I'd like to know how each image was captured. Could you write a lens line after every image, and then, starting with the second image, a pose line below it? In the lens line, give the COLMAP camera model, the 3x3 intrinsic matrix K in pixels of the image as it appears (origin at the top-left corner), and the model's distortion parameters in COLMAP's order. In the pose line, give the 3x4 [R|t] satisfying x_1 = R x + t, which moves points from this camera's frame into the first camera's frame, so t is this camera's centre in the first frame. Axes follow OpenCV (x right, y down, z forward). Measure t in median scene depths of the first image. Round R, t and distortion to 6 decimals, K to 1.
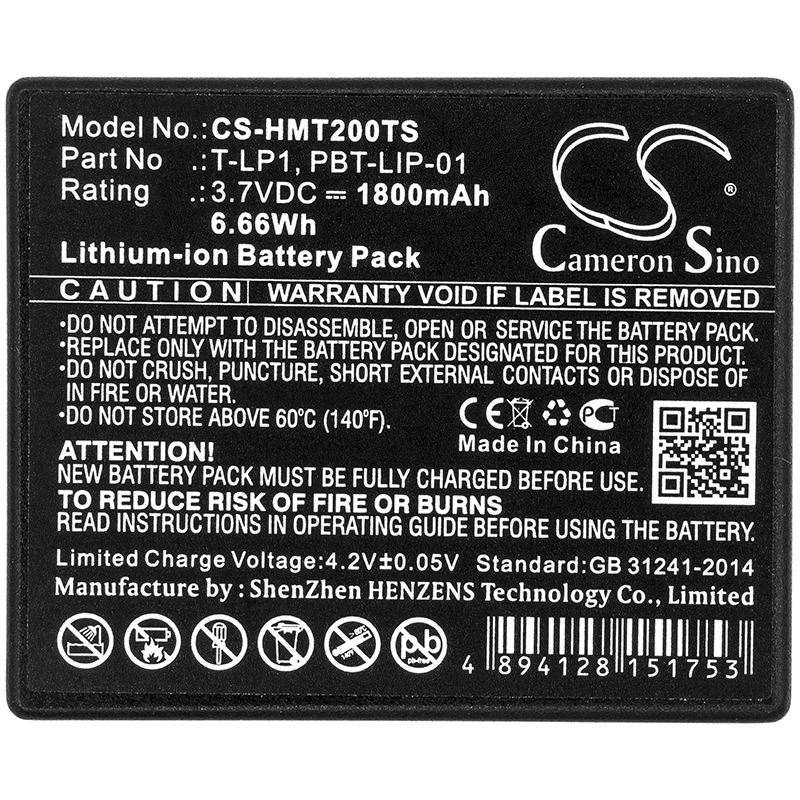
lens RADIAL K [[2876.0, 0, 404.1], [0, 2876.0, 402.1], [0, 0, 1]] dist [0.145655, 0.000000]
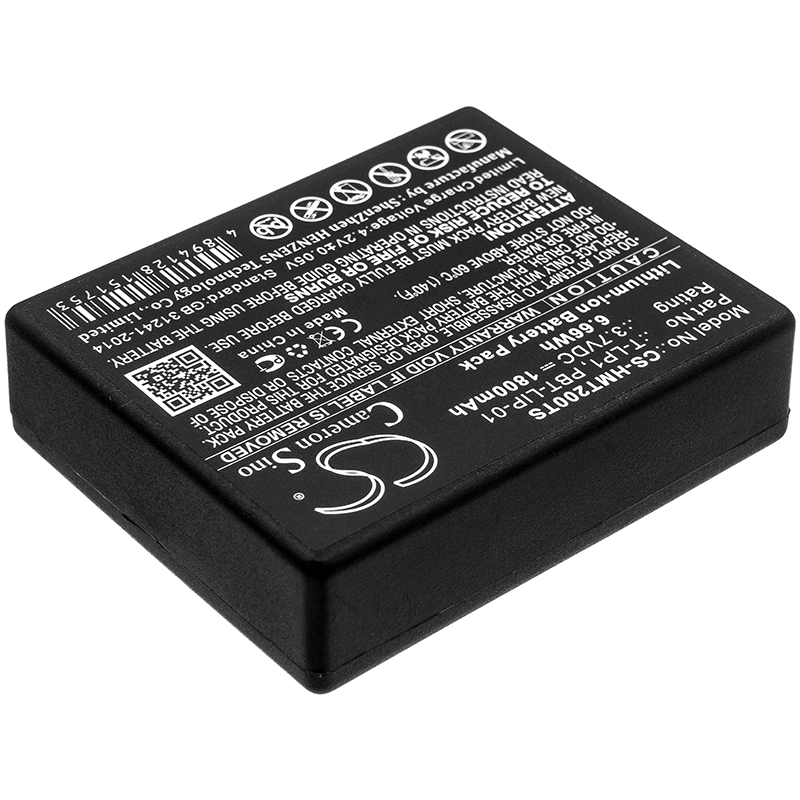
lens RADIAL K [[2876.0, 0, 446.4], [0, 2876.0, 368.1], [0, 0, 1]] dist [0.145655, 0.000000]
pose [[-0.761305, 0.390902, -0.517311, 0.647894], [-0.648016, -0.485941, 0.586461, -0.767593], [-0.022133, 0.781701, 0.623260, 0.232210]]
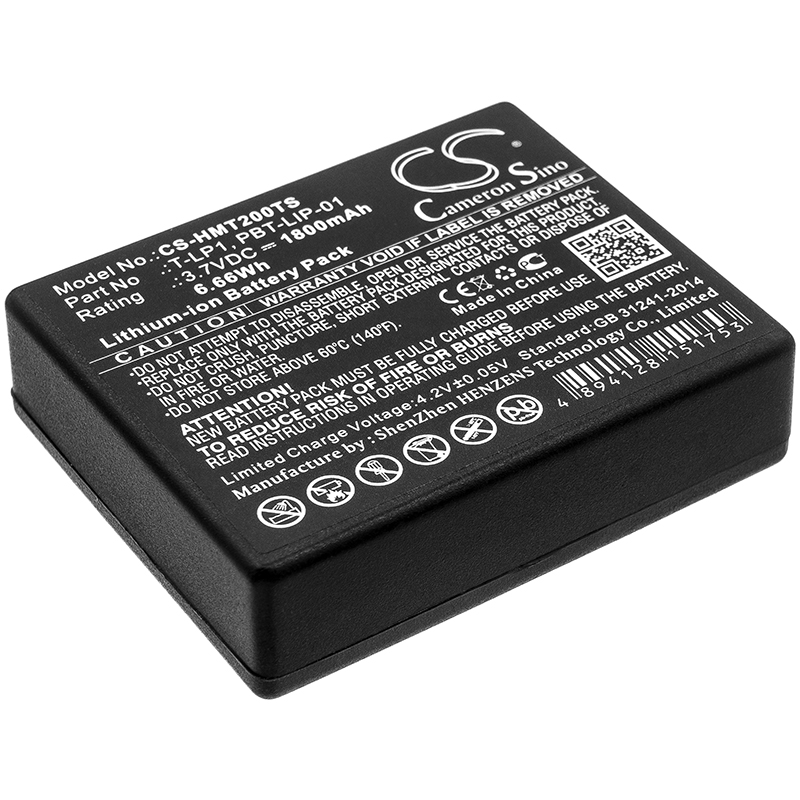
lens RADIAL K [[2876.0, 0, 407.2], [0, 2876.0, 443.6], [0, 0, 1]] dist [0.145655, 0.000000]
pose [[0.838222, -0.361580, 0.408220, -0.531840], [0.545117, 0.534691, -0.645719, 0.845144], [0.015208, 0.763784, 0.645293, 0.232960]]
